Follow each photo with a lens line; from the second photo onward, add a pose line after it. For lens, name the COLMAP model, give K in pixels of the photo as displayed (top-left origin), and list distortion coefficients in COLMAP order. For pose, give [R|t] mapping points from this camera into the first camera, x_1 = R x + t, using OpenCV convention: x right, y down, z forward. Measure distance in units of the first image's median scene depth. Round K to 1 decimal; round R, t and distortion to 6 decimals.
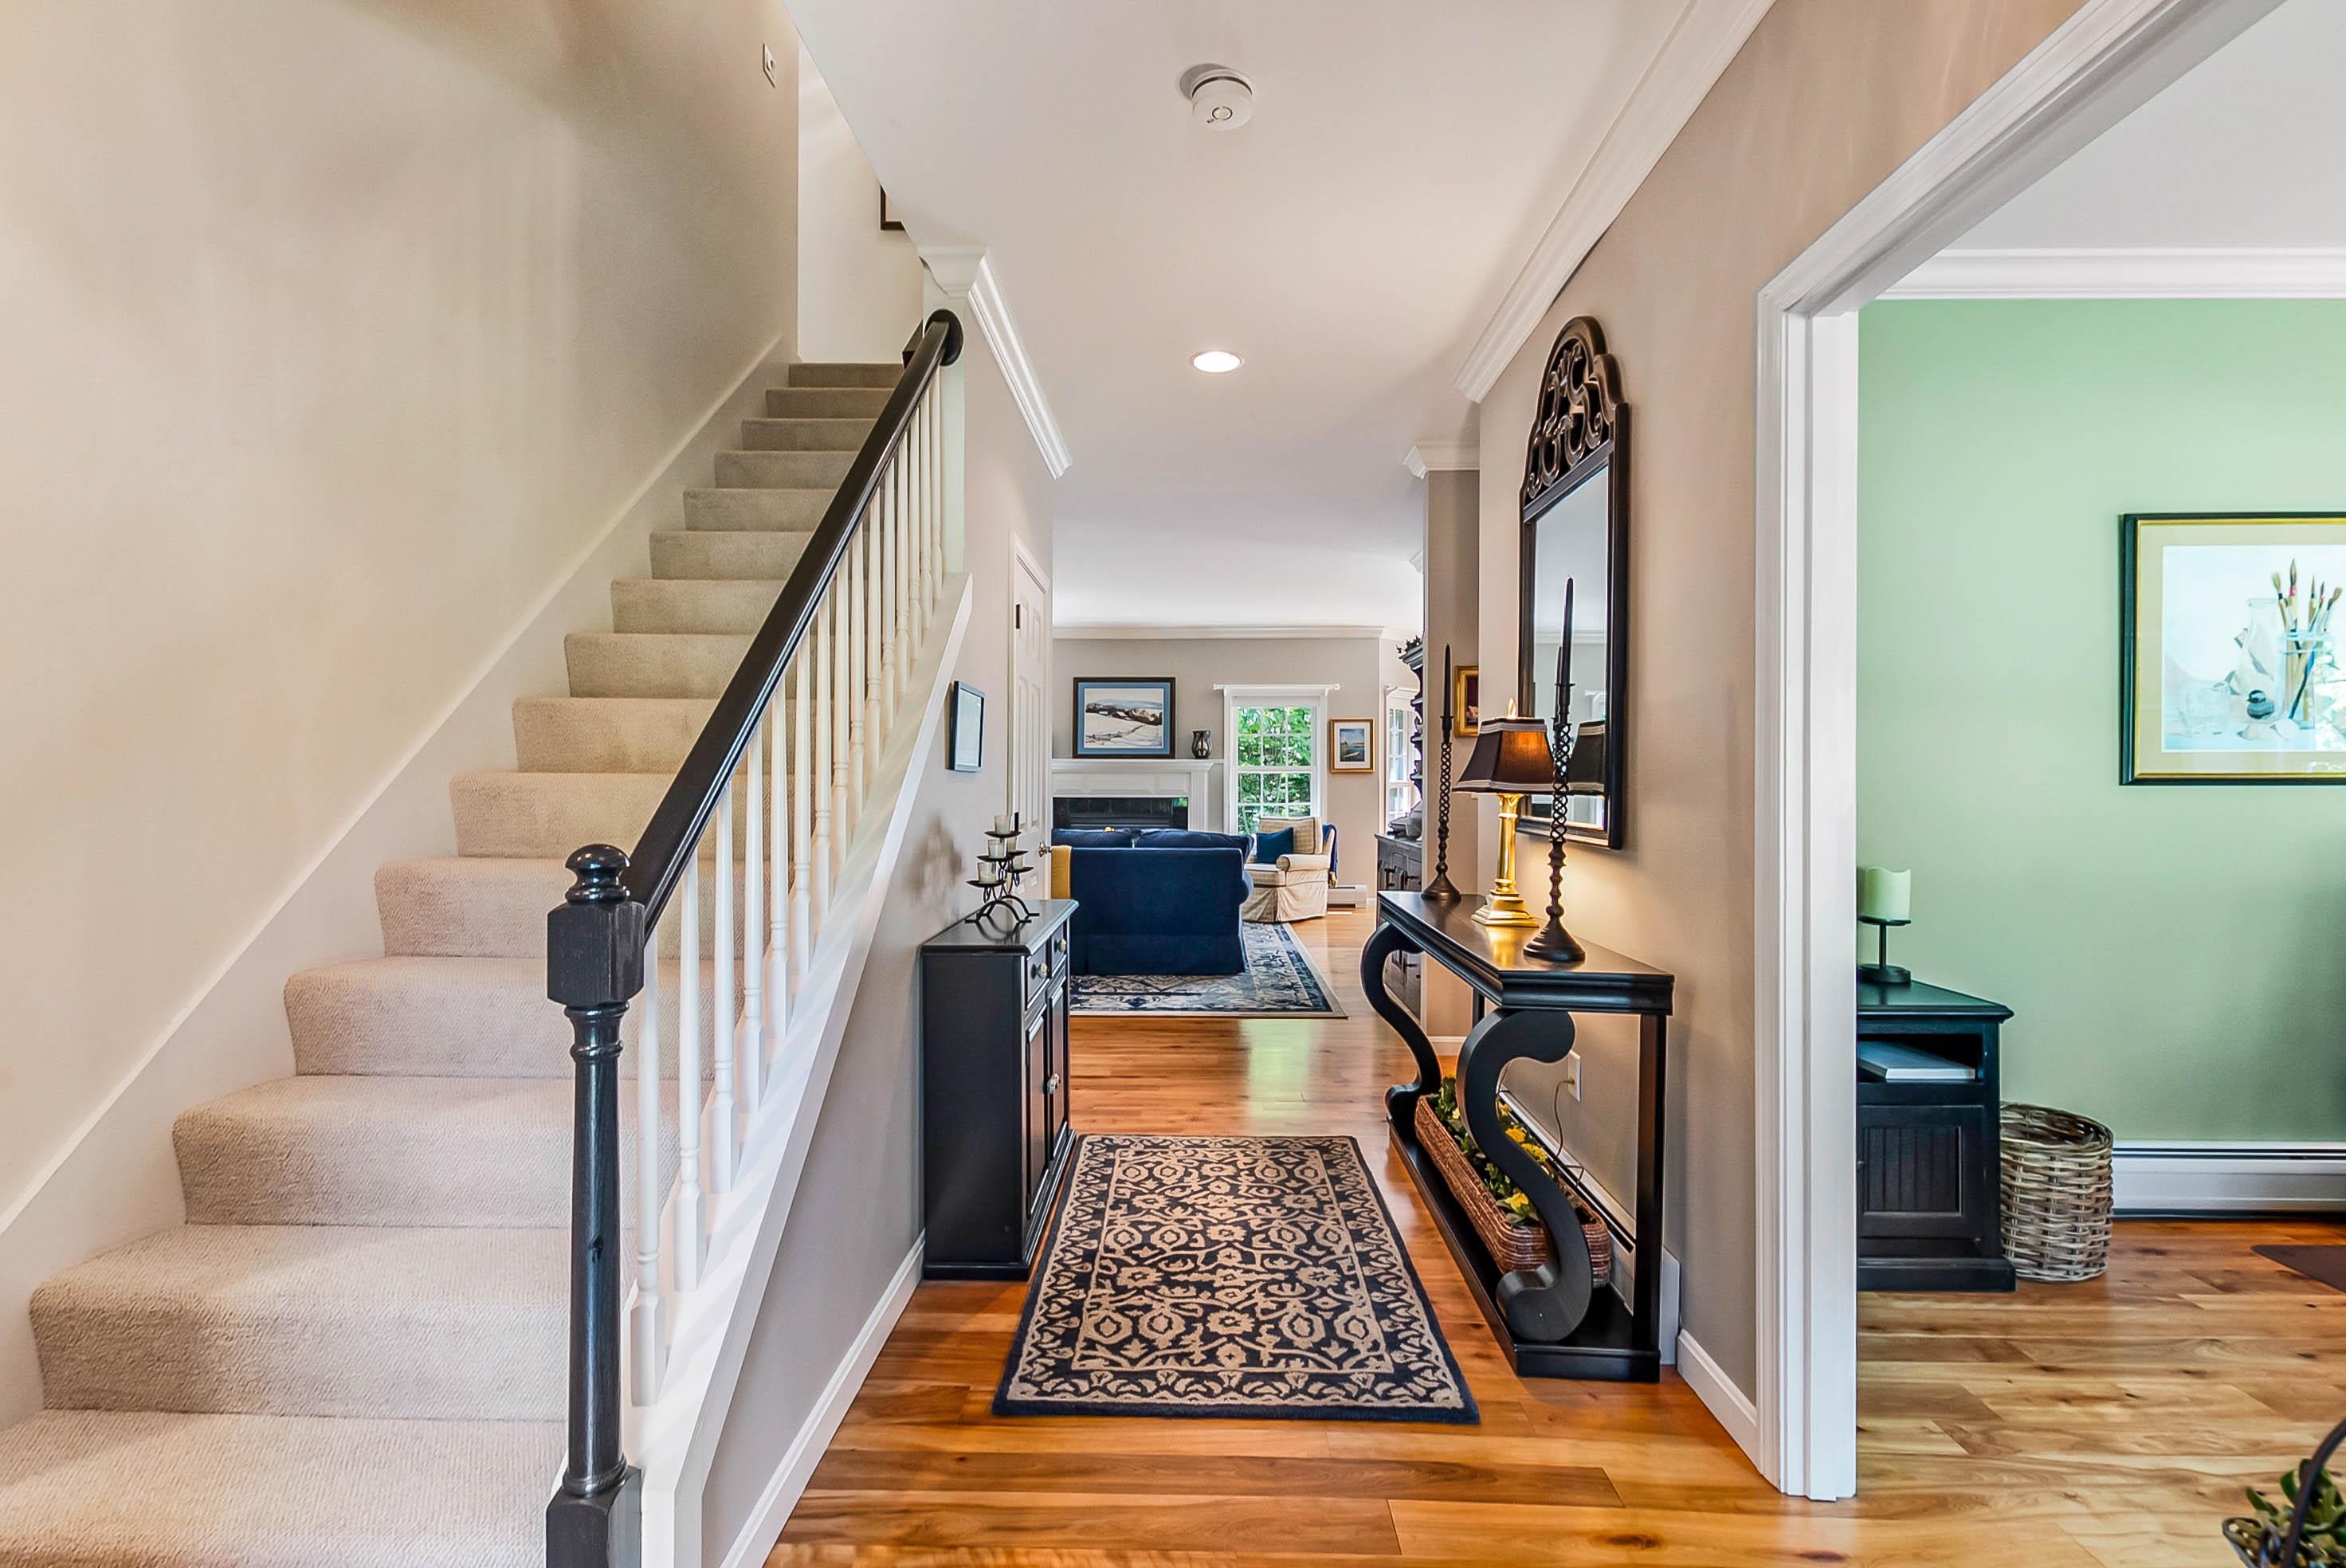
lens RADIAL K [[1036.7, 0, 1174.8], [0, 1036.7, 770.8], [0, 0, 1]] dist [-0.001898, -0.000694]
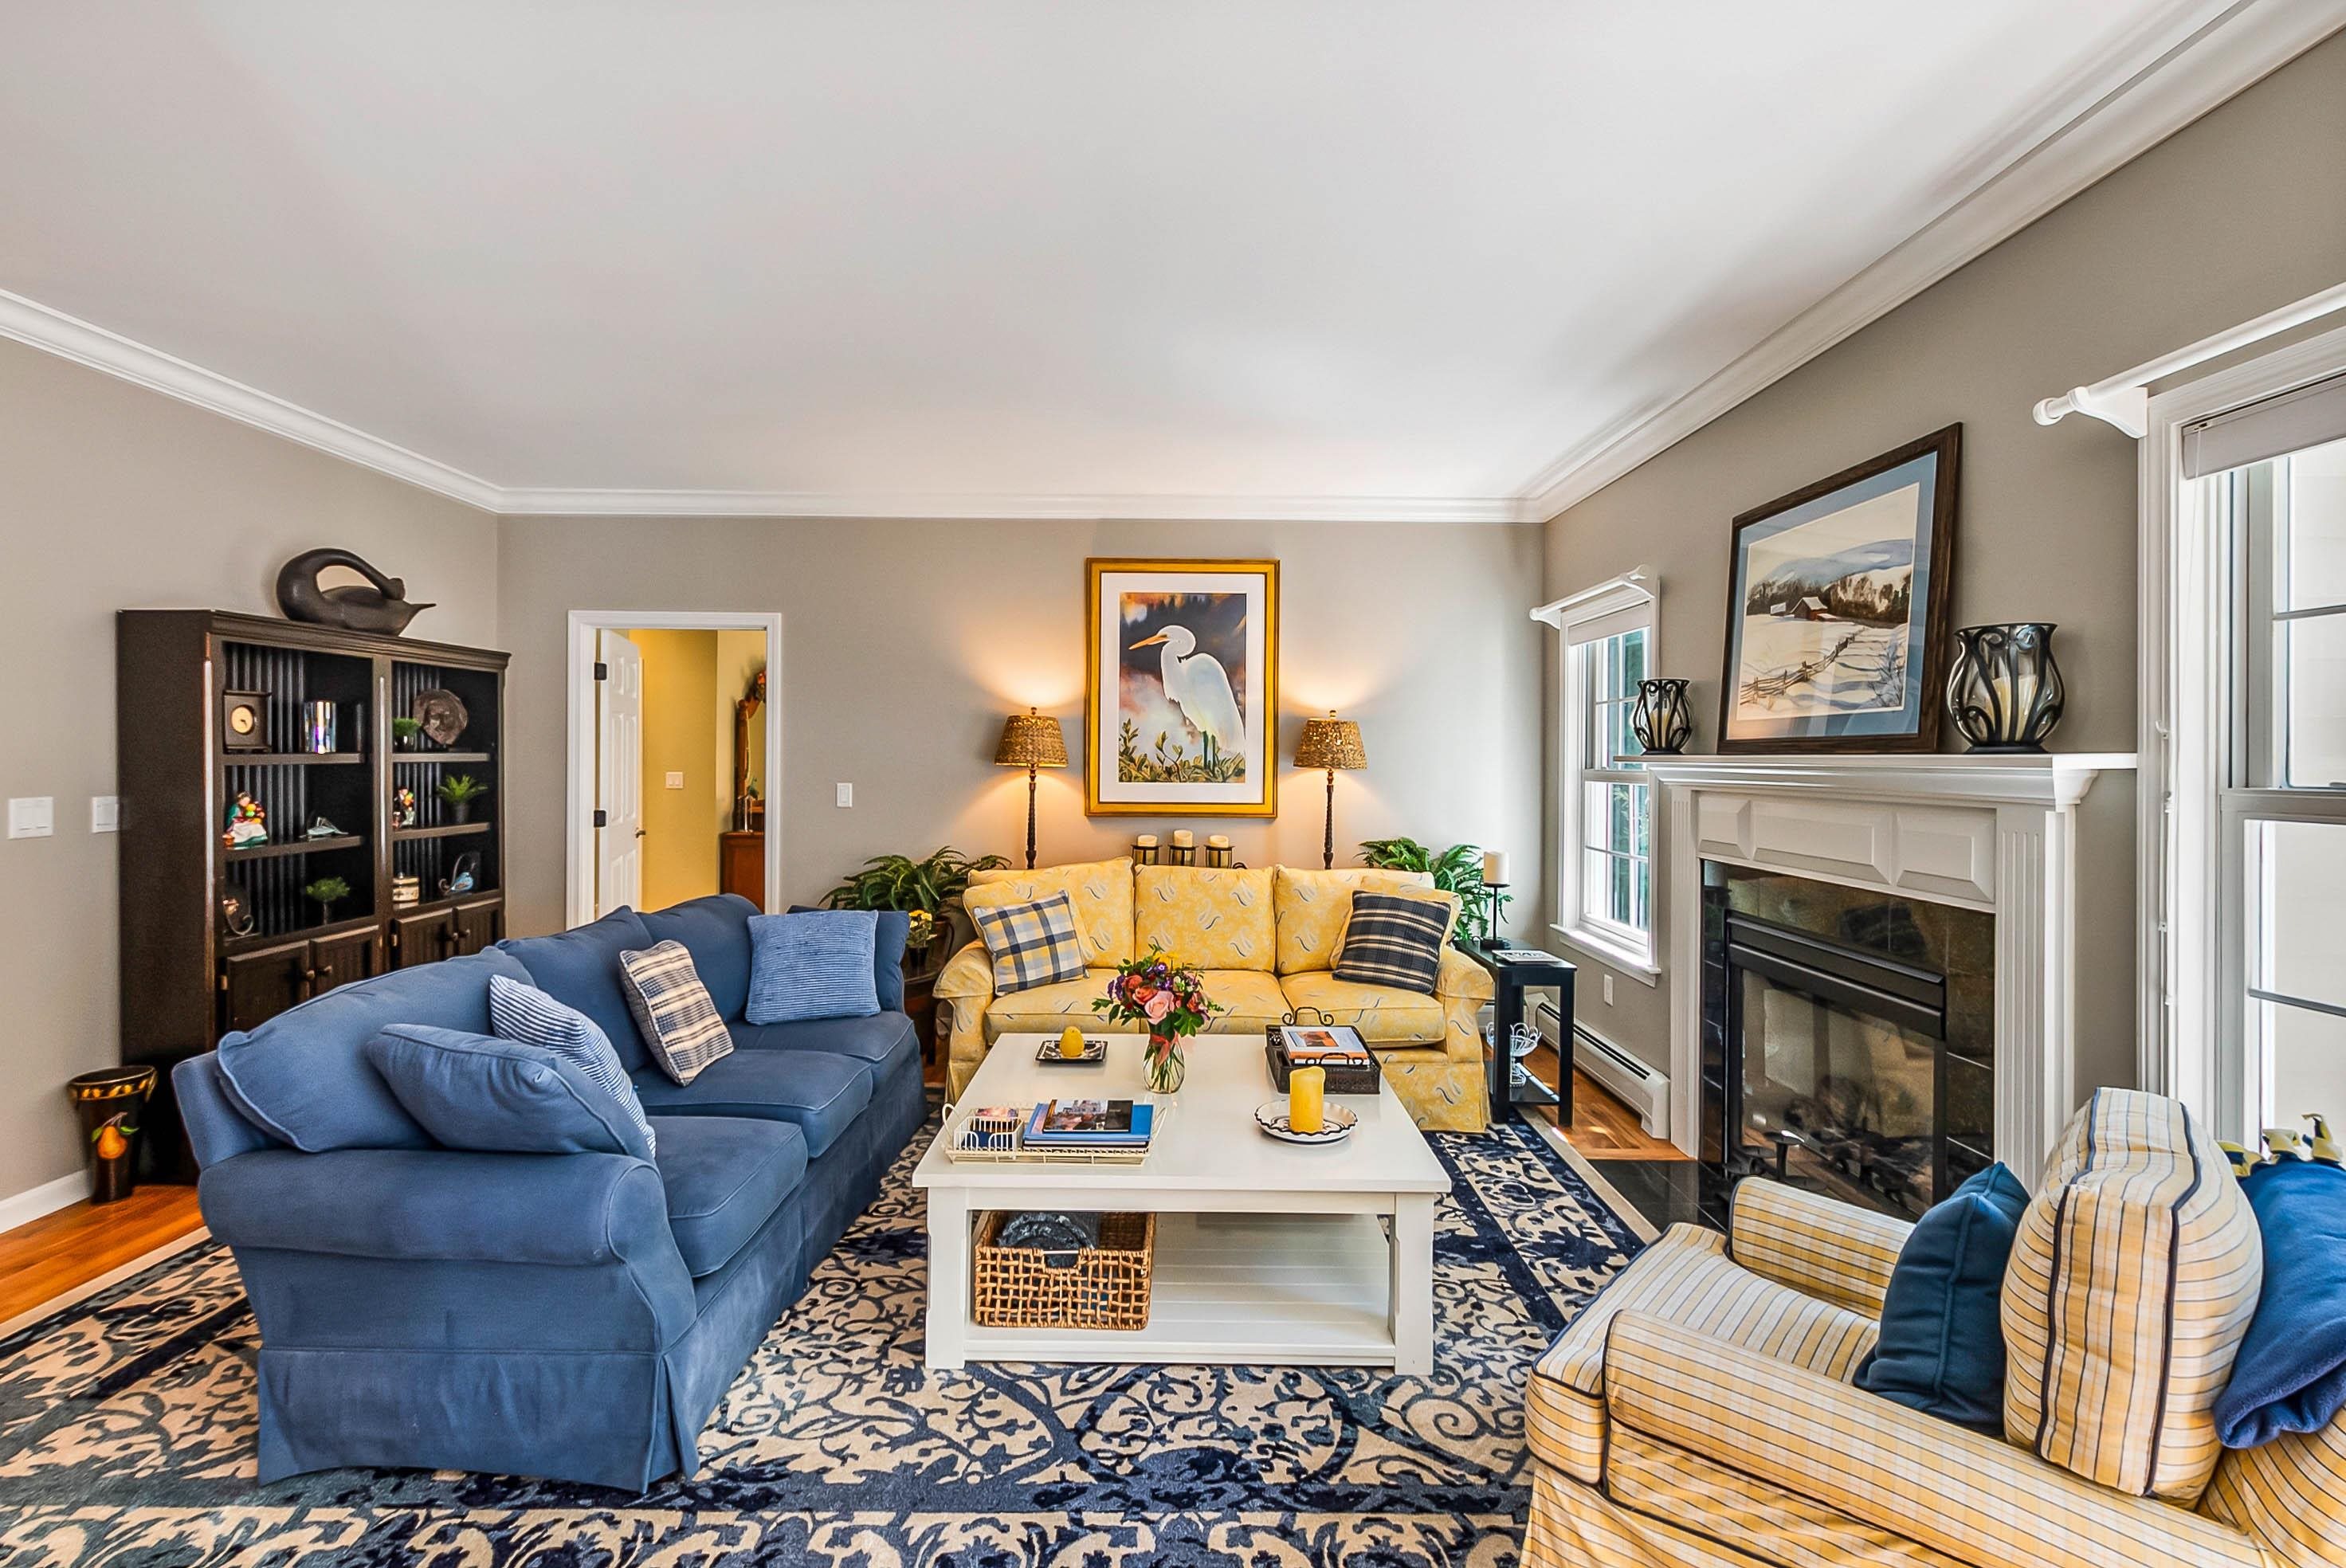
lens RADIAL K [[1036.7, 0, 1174.8], [0, 1036.7, 770.8], [0, 0, 1]] dist [-0.001898, -0.000694]
pose [[0.030730, 0.008266, -0.999494, 0.990031], [0.002998, 0.999961, 0.008362, -0.039602], [0.999523, -0.003254, 0.030704, 3.306518]]
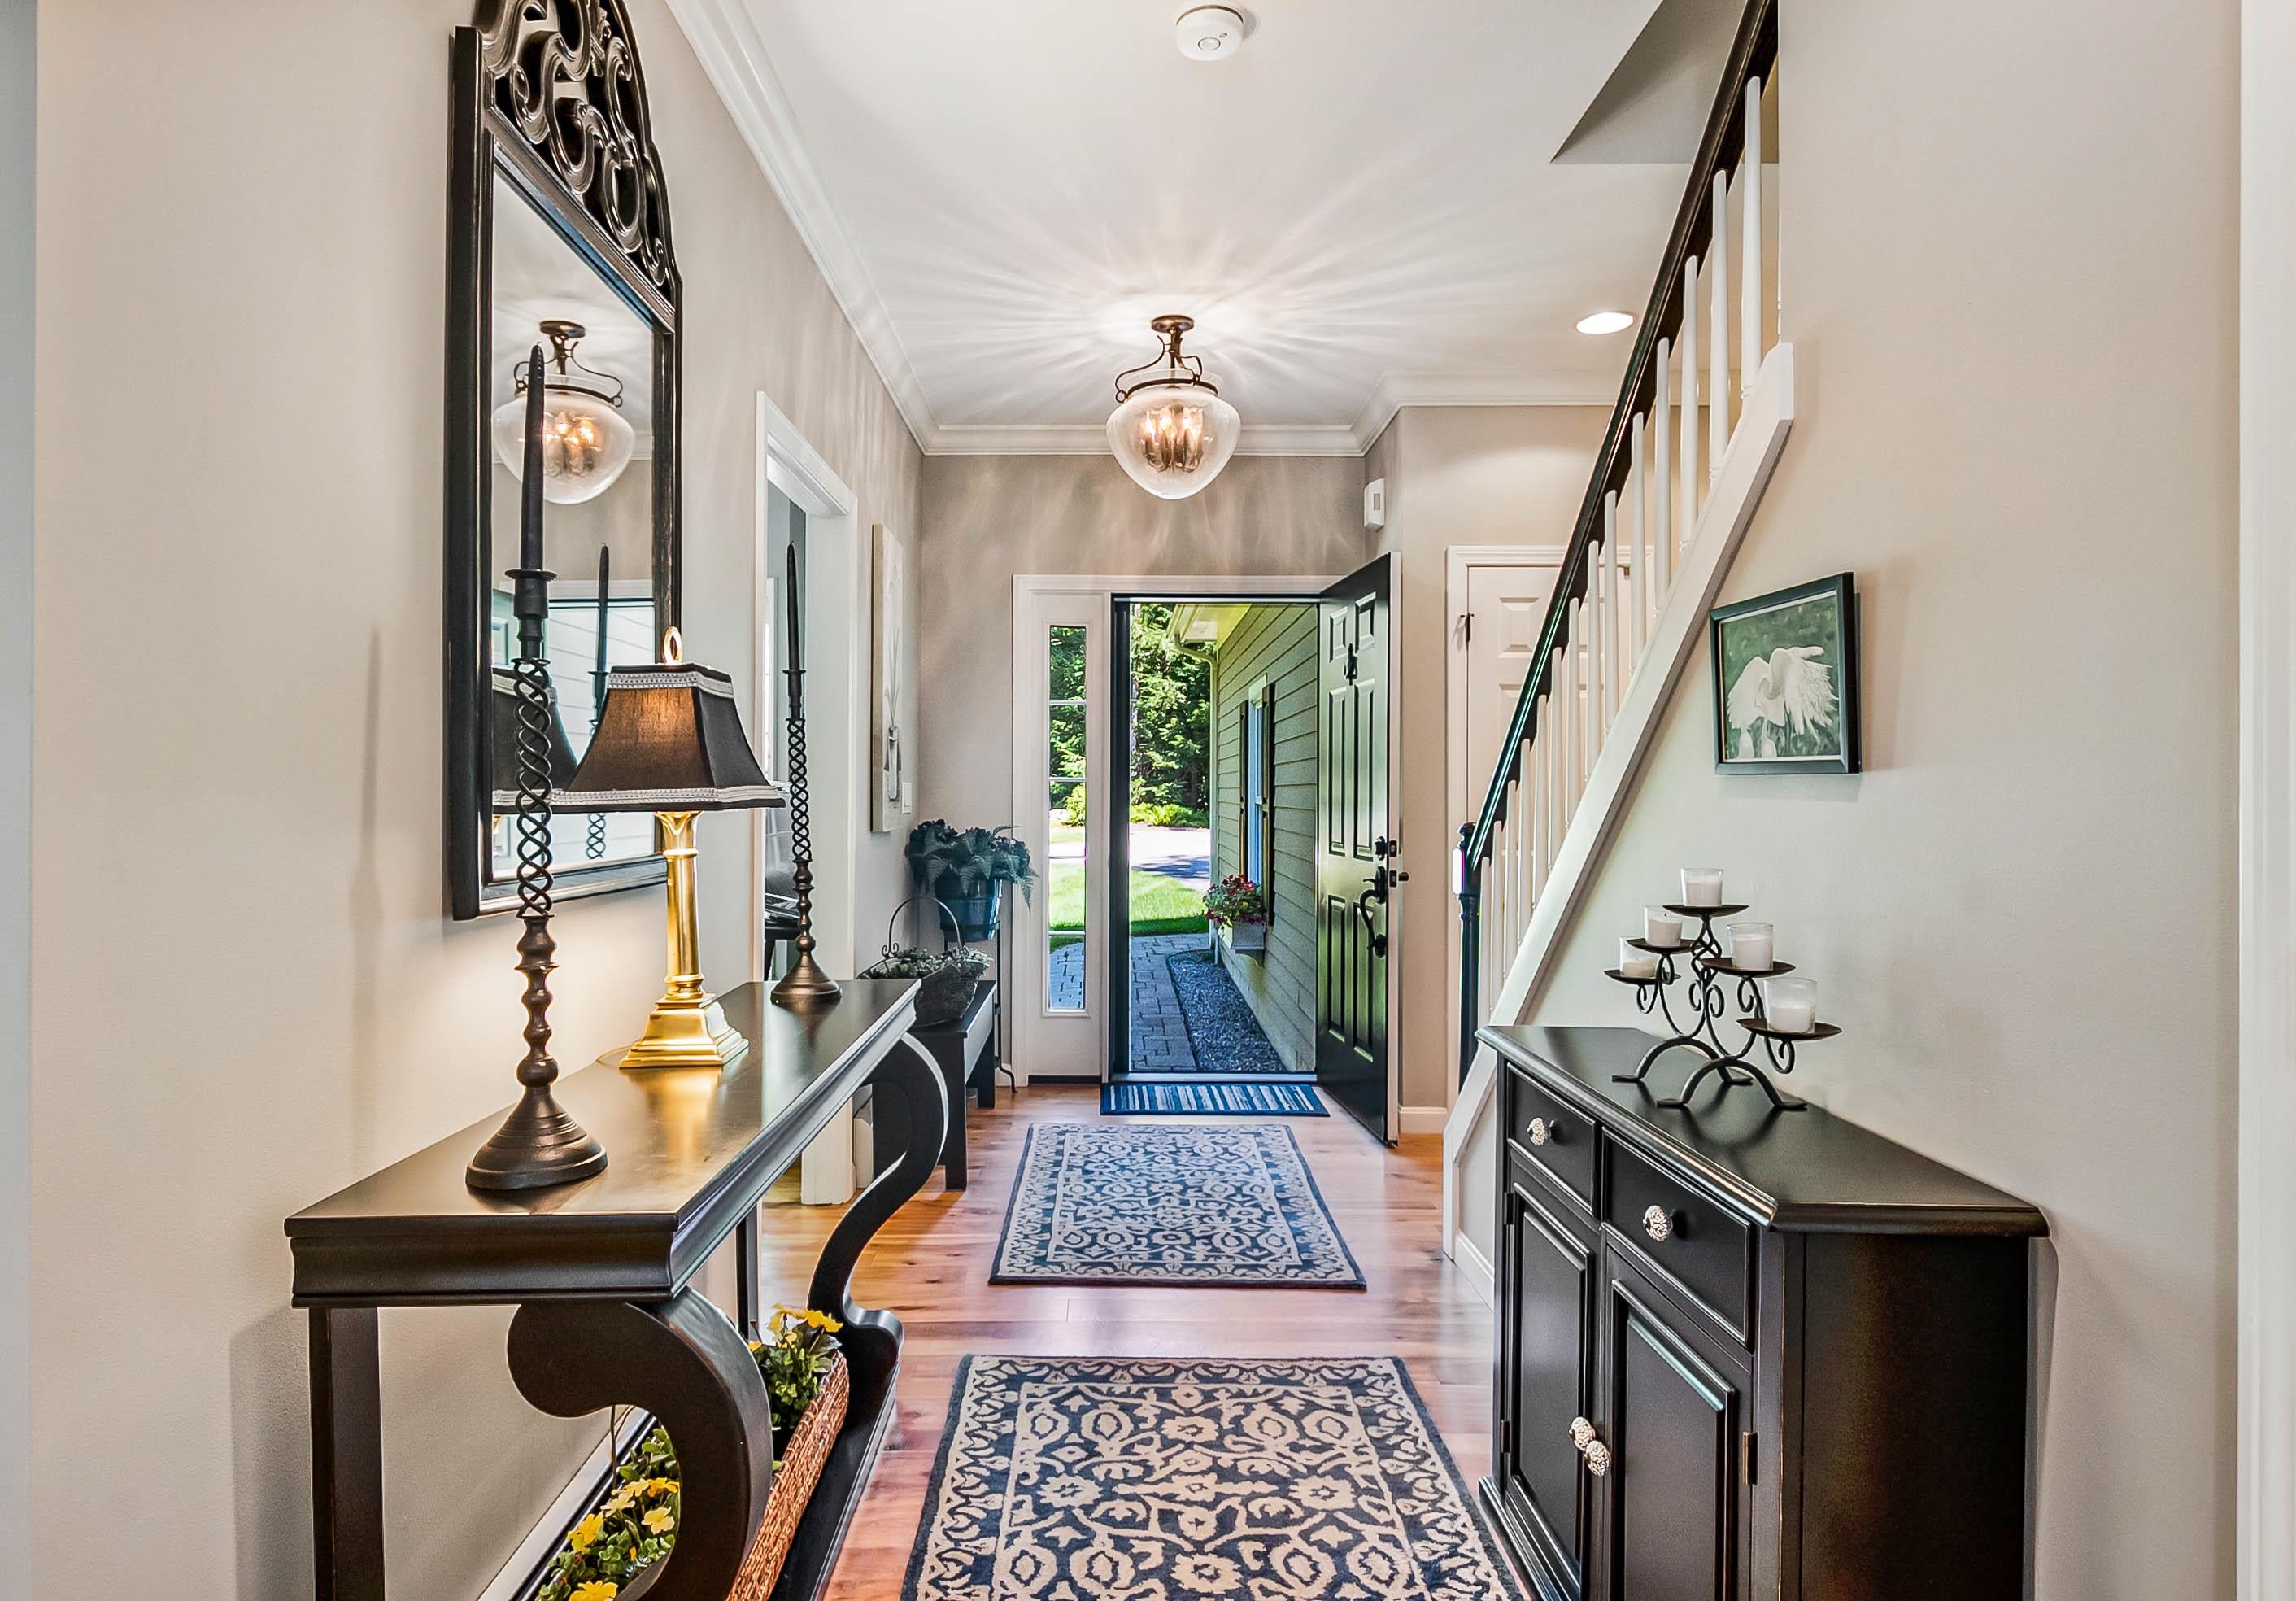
lens RADIAL K [[1304.1, 0, 1144.1], [0, 1304.1, 794.4], [0, 0, 1]] dist [0.000254, 0.000043]
pose [[-0.998745, -0.002903, -0.050003, 0.133846], [-0.002550, 0.999971, -0.007124, 0.019377], [0.050022, -0.006987, -0.998724, 1.894897]]
